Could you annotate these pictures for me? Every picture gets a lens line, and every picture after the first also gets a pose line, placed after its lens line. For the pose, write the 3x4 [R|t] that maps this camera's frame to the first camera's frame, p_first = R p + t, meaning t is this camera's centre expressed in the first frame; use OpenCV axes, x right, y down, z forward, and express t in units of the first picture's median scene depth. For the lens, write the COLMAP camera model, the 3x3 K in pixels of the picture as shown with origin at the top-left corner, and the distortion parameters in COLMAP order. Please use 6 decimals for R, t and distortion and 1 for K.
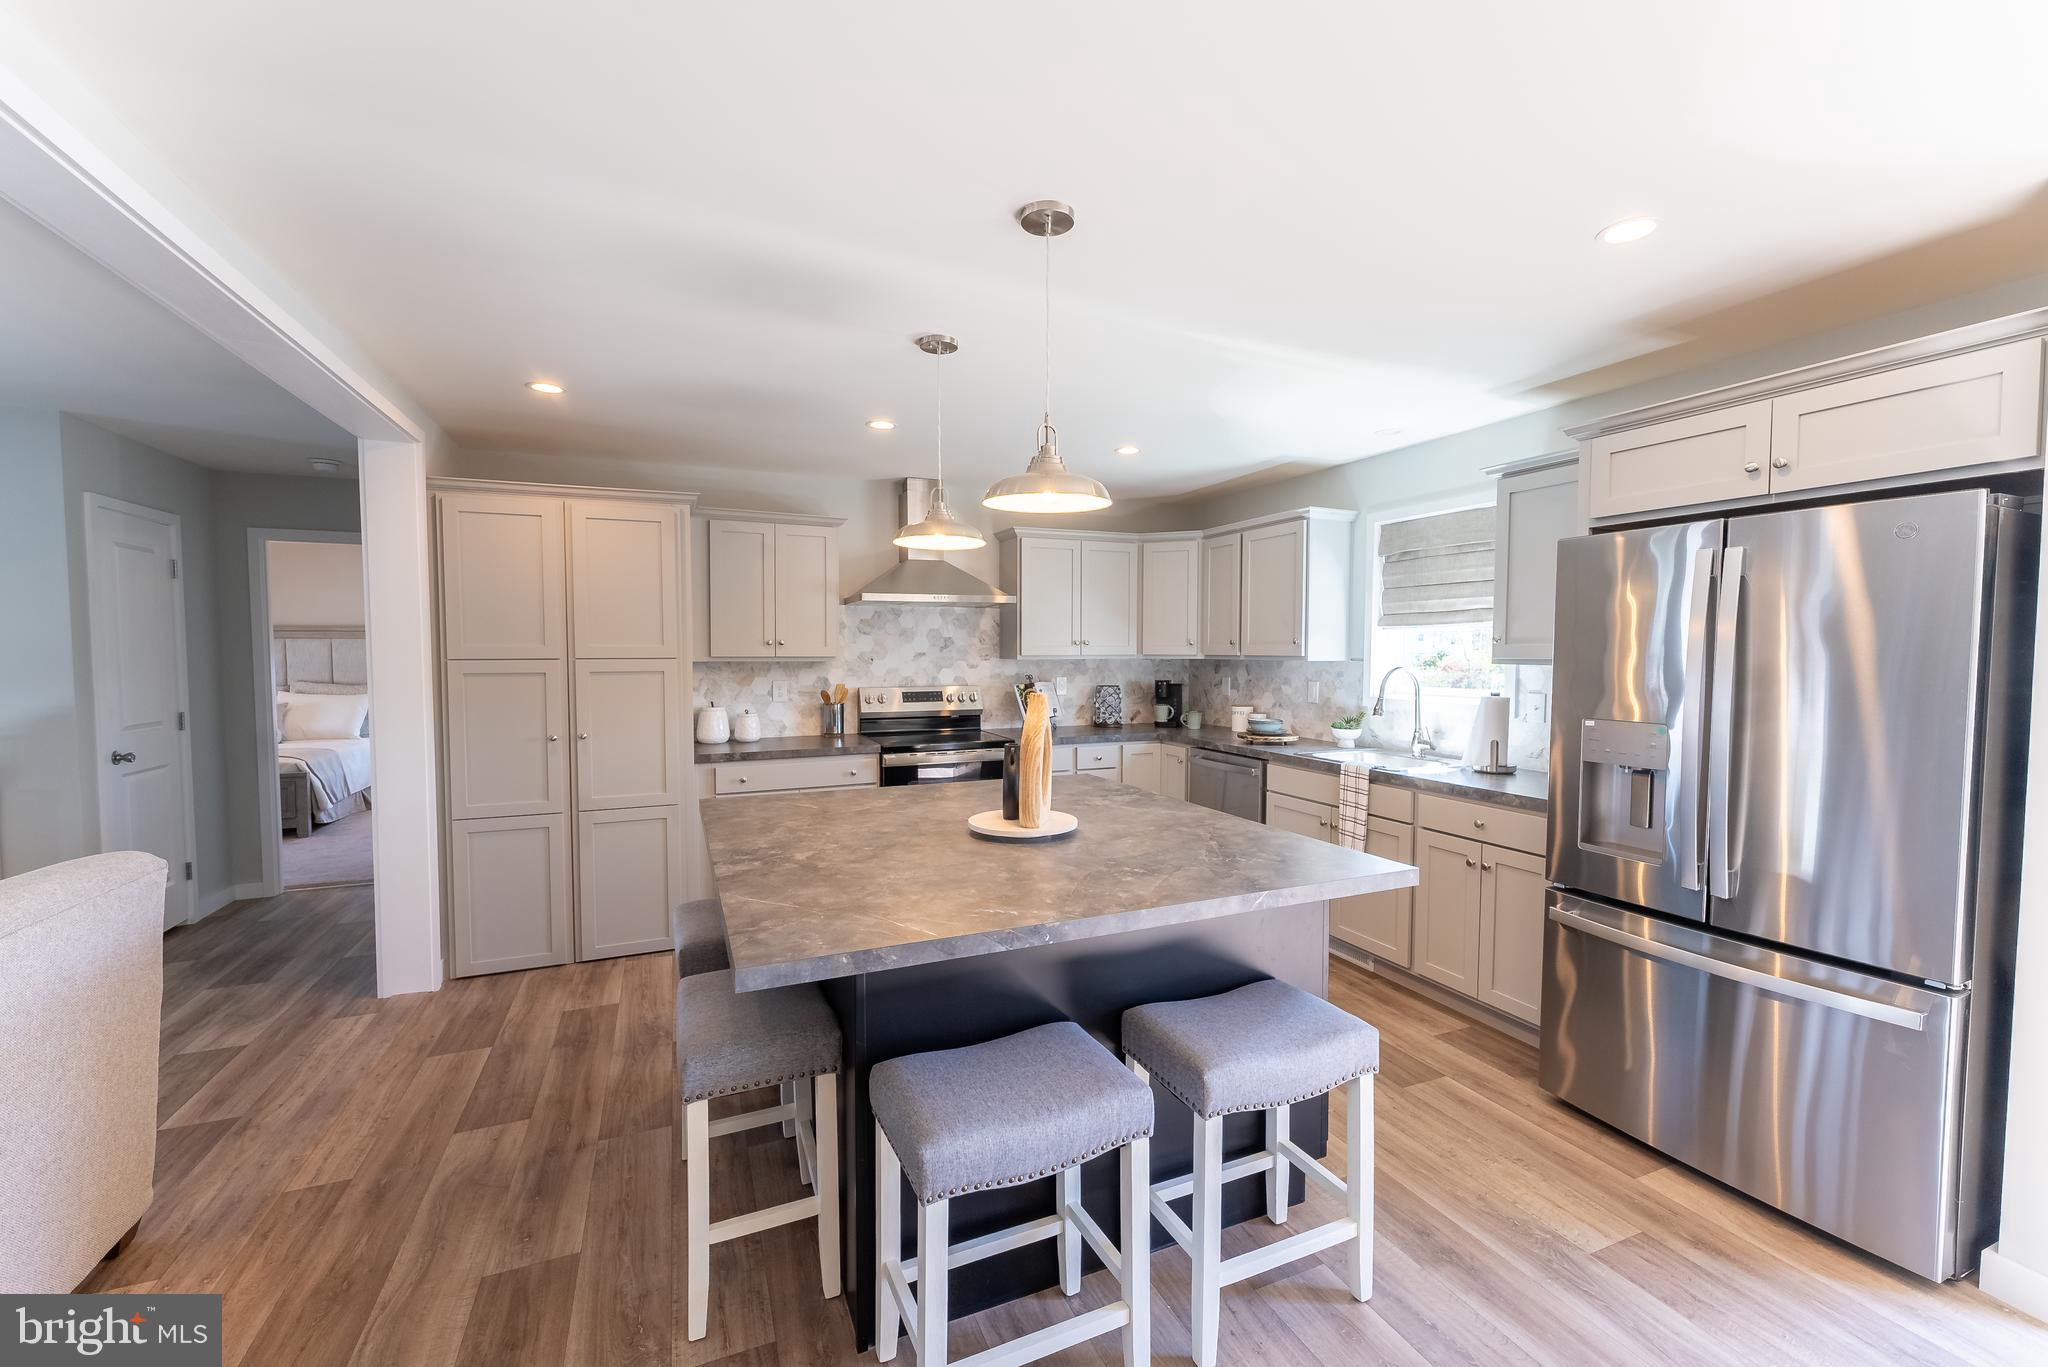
lens RADIAL K [[825.9, 0, 1024.0], [0, 825.9, 683.5], [0, 0, 1]] dist [-0.000409, 0.000159]
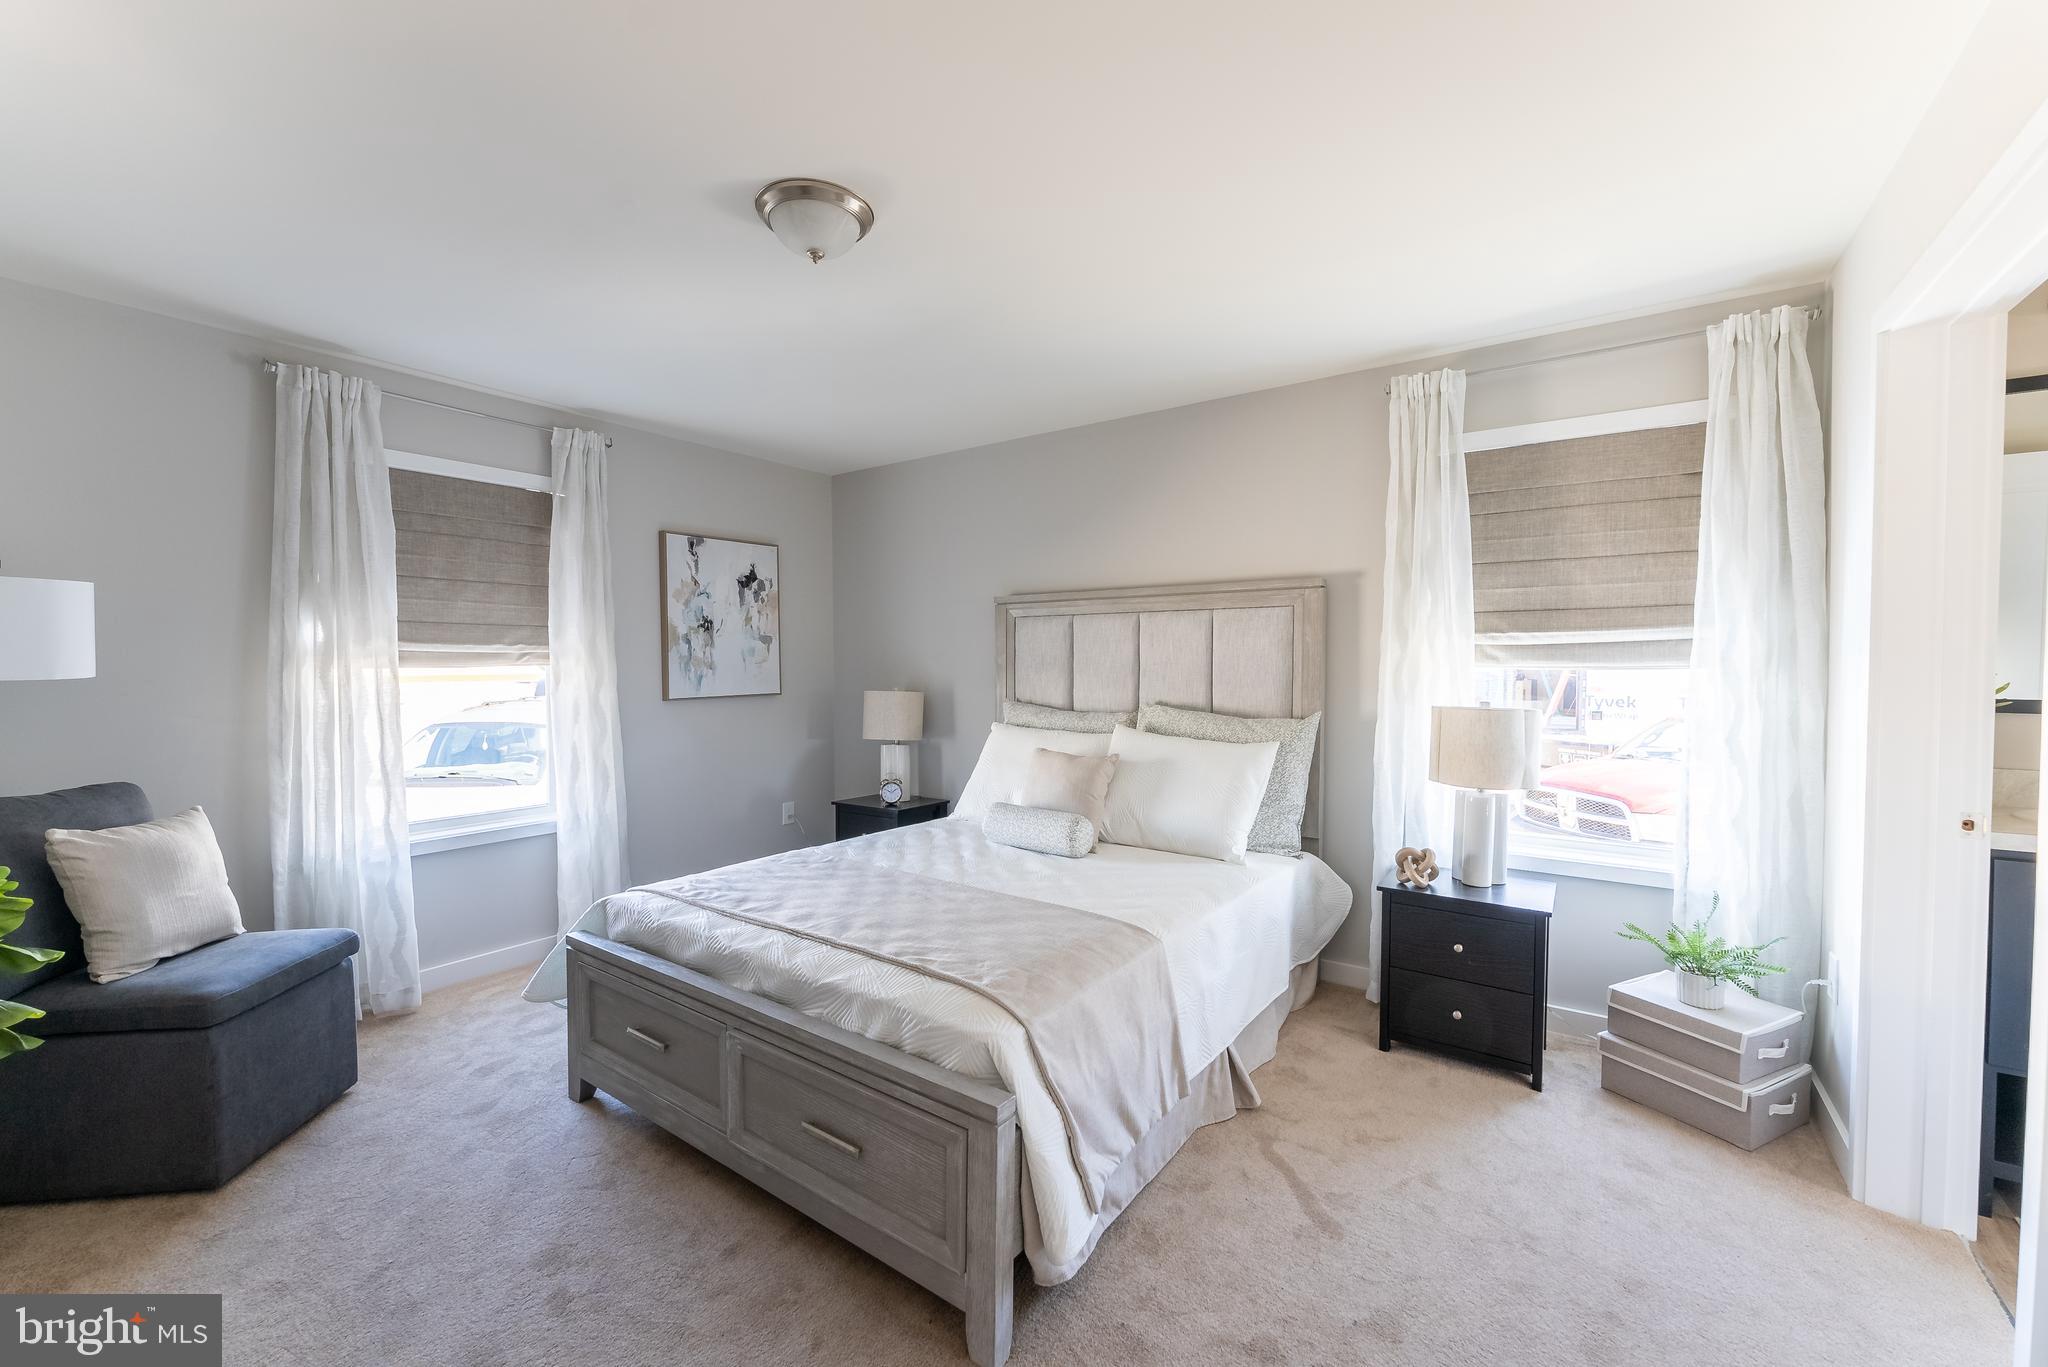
lens RADIAL K [[825.9, 0, 1024.0], [0, 825.9, 683.5], [0, 0, 1]] dist [-0.000409, 0.000159]
pose [[0.520155, 0.021816, -0.853793, -0.536004], [-0.028706, 0.999555, 0.008053, -0.016394], [0.853589, 0.020320, 0.520550, 0.715513]]
